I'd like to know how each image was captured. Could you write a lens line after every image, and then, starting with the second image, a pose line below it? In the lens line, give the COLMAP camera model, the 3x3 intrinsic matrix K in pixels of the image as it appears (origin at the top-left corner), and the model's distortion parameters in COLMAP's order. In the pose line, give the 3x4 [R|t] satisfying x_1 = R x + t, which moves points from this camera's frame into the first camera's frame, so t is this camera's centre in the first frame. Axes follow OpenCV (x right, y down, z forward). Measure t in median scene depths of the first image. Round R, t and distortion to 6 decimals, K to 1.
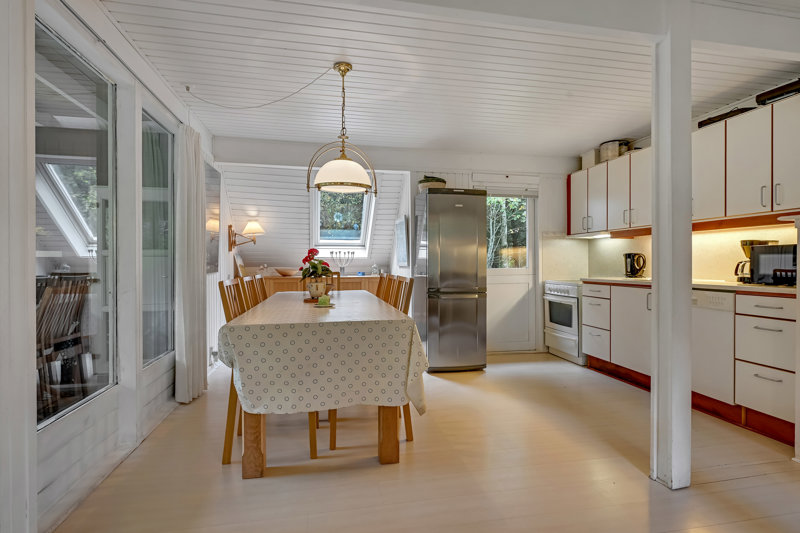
lens RADIAL K [[407.3, 0, 399.7], [0, 407.3, 266.5], [0, 0, 1]] dist [-0.005060, 0.000673]
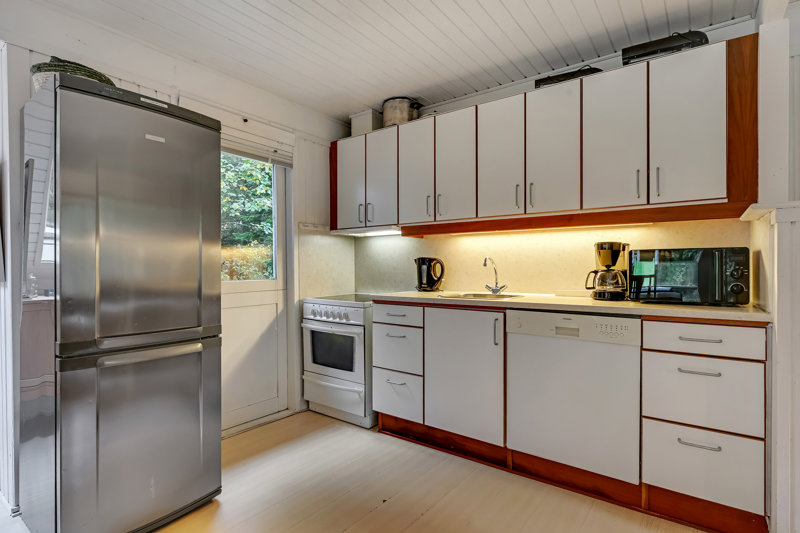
lens RADIAL K [[407.3, 0, 400.4], [0, 407.3, 269.0], [0, 0, 1]] dist [-0.005060, 0.000673]
pose [[0.744080, -0.002835, 0.668084, 0.049636], [0.005415, 0.999984, -0.001789, -0.011169], [-0.668068, 0.004949, 0.744084, 0.481109]]
